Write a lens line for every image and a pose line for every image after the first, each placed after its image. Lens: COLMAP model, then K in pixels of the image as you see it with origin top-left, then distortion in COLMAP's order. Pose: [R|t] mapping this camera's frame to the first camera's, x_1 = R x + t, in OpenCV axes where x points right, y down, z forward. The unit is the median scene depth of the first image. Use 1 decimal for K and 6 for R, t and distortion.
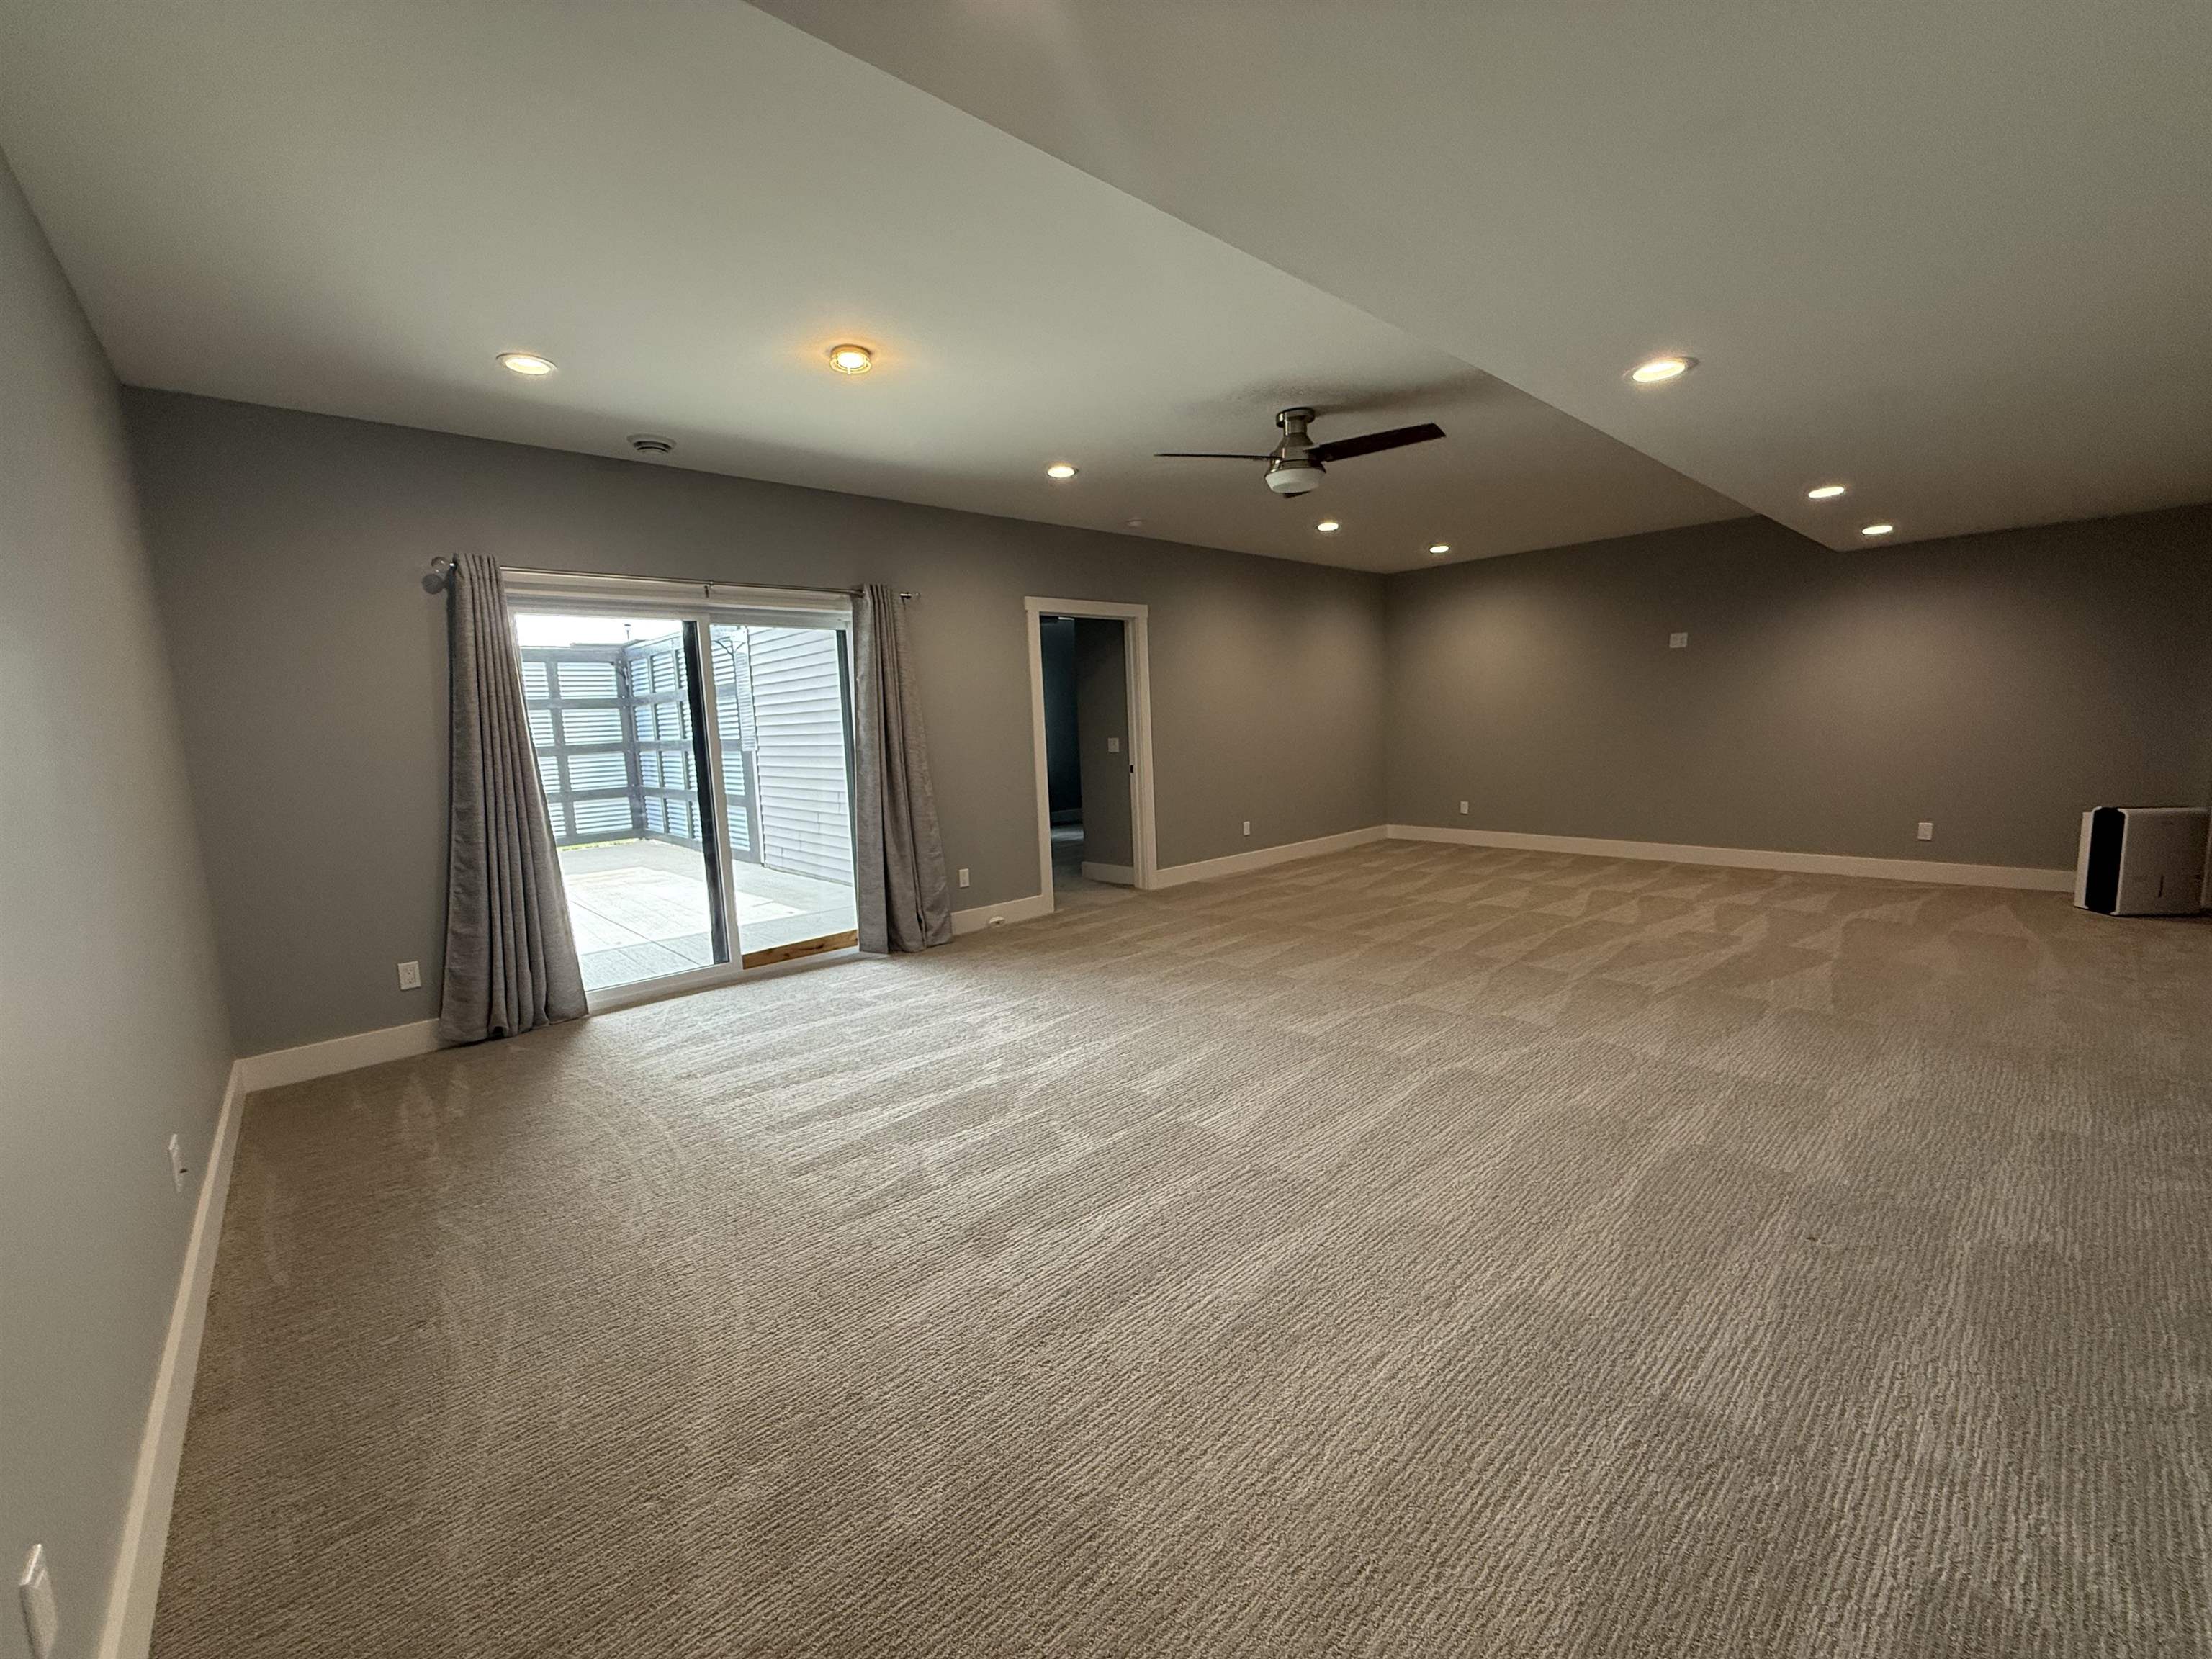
lens RADIAL K [[882.4, 0, 1096.3], [0, 882.4, 820.6], [0, 0, 1]] dist [0.000291, -0.000281]
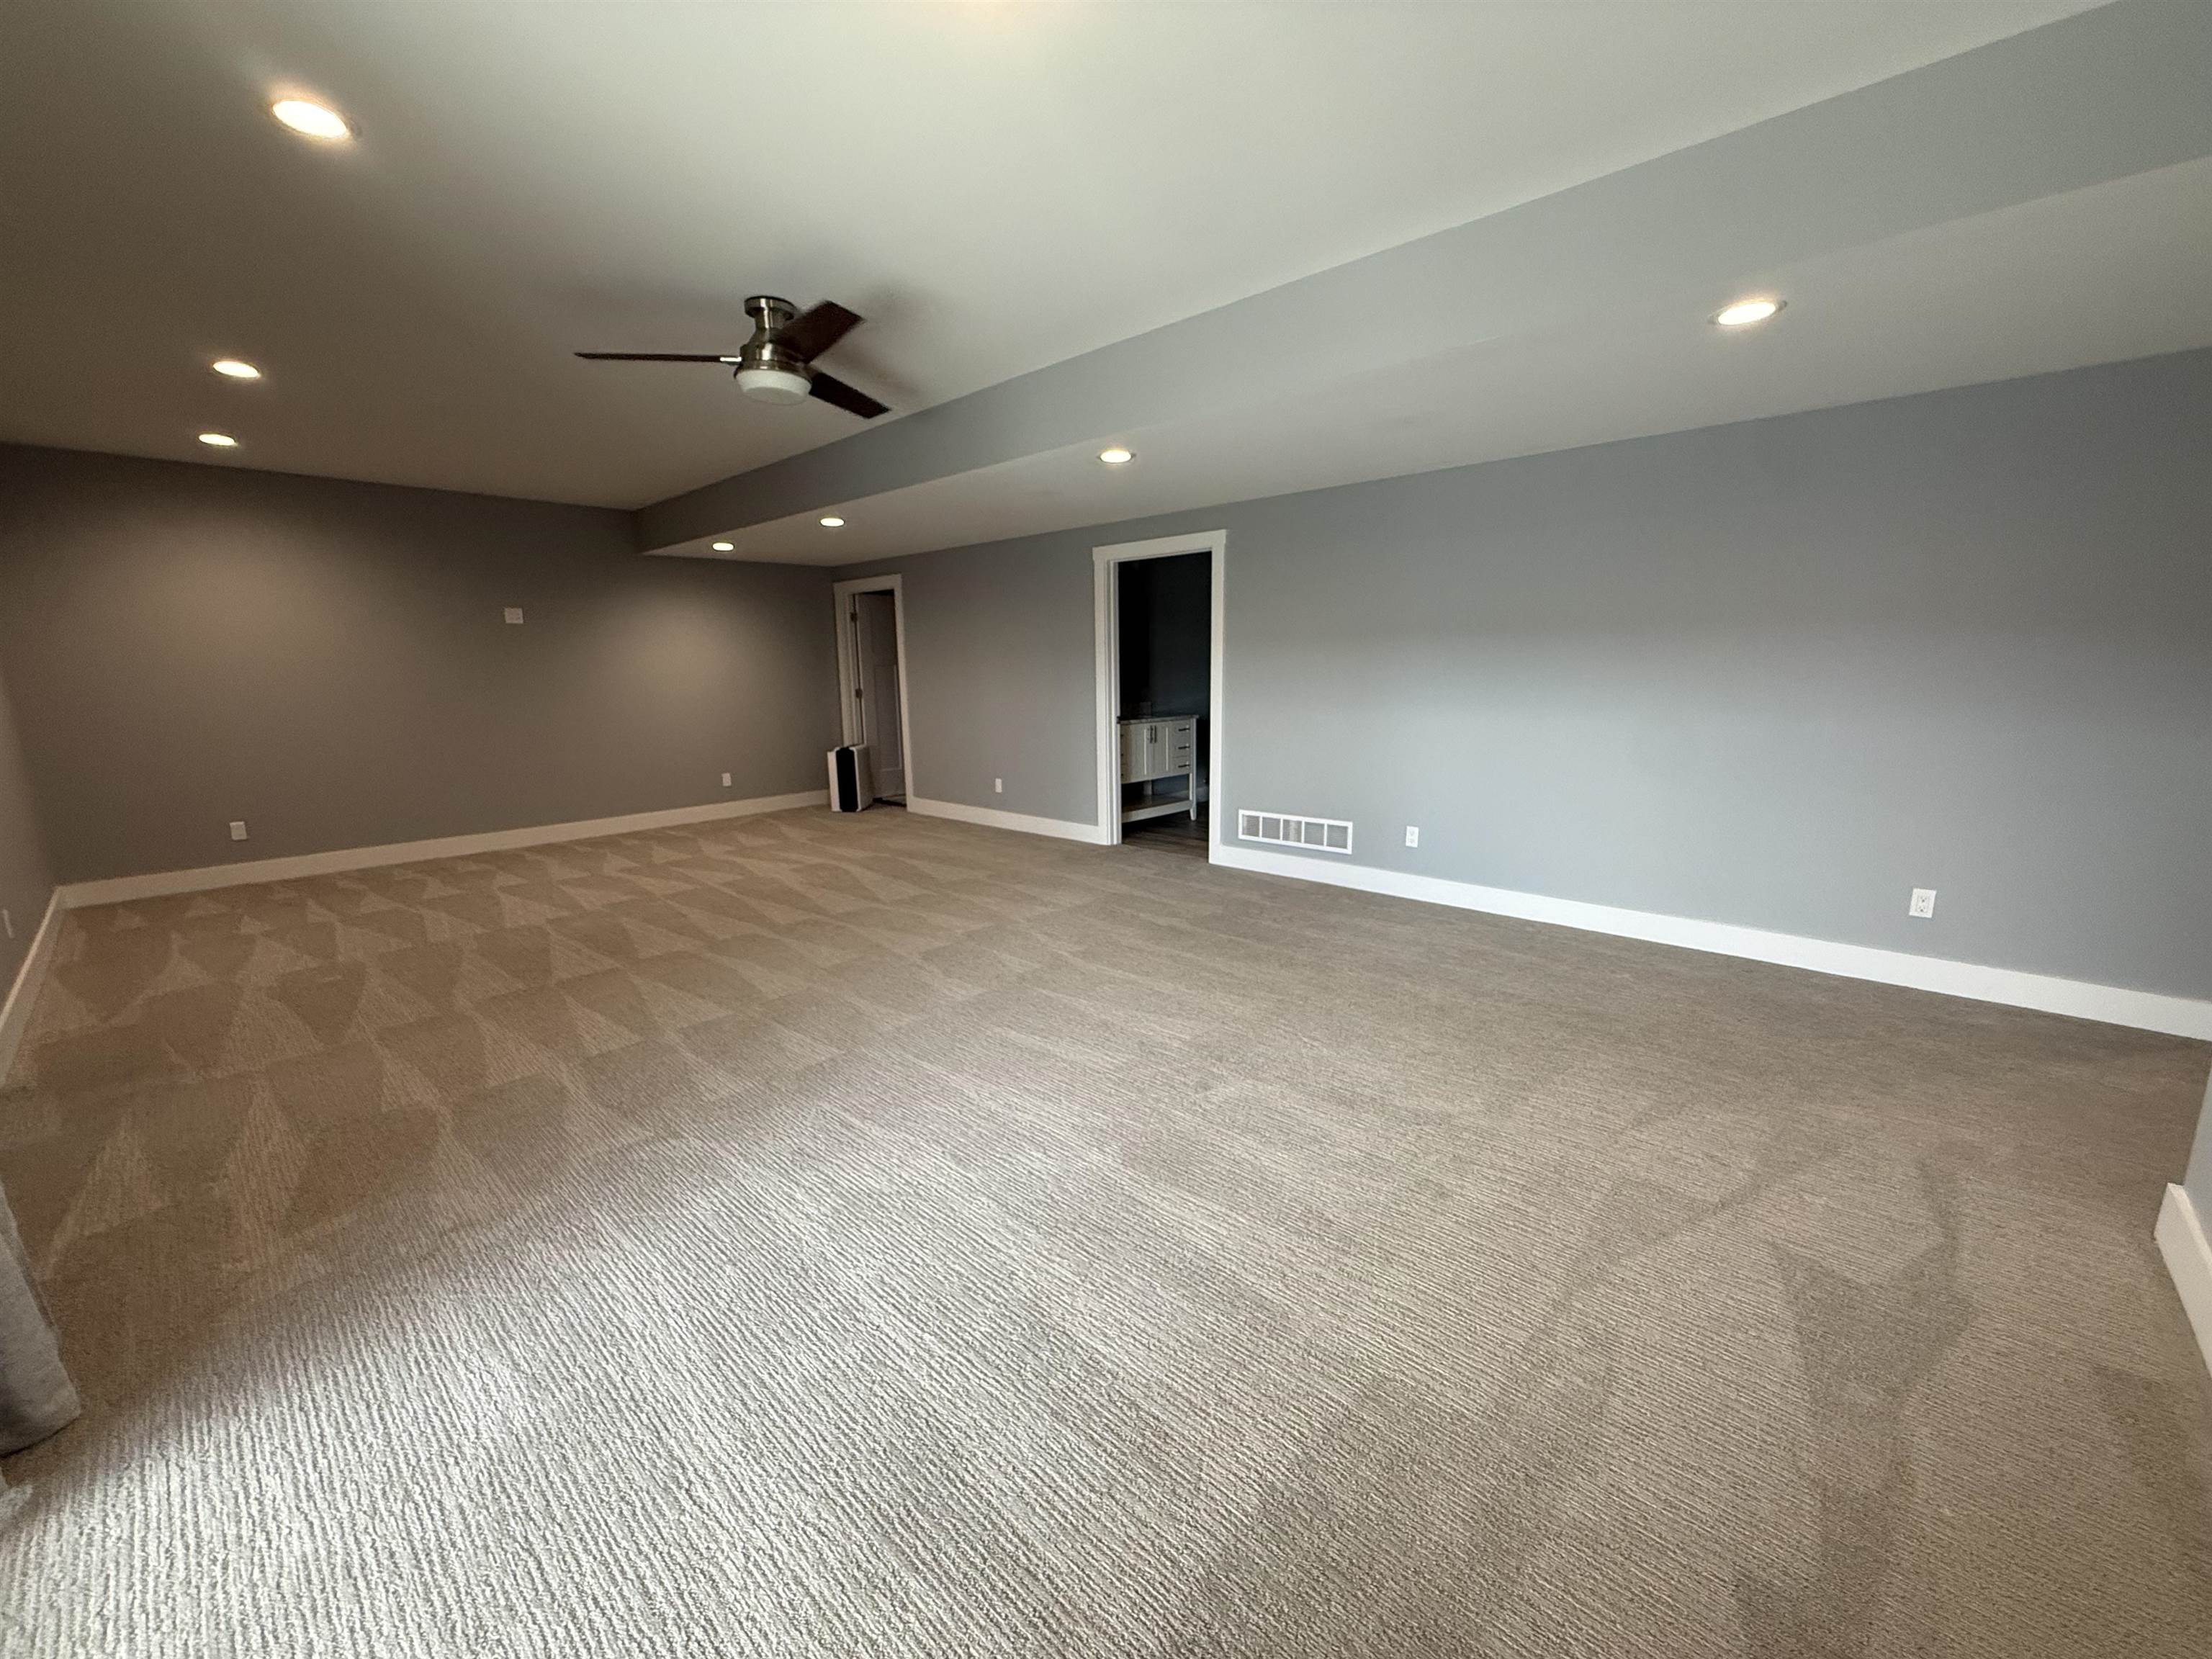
lens RADIAL K [[882.4, 0, 1095.4], [0, 882.4, 834.6], [0, 0, 1]] dist [0.000291, -0.000281]
pose [[-0.079638, -0.150631, 0.985377, -0.601094], [0.133317, 0.978027, 0.160282, -0.064692], [-0.987869, 0.144132, -0.057807, 0.740715]]
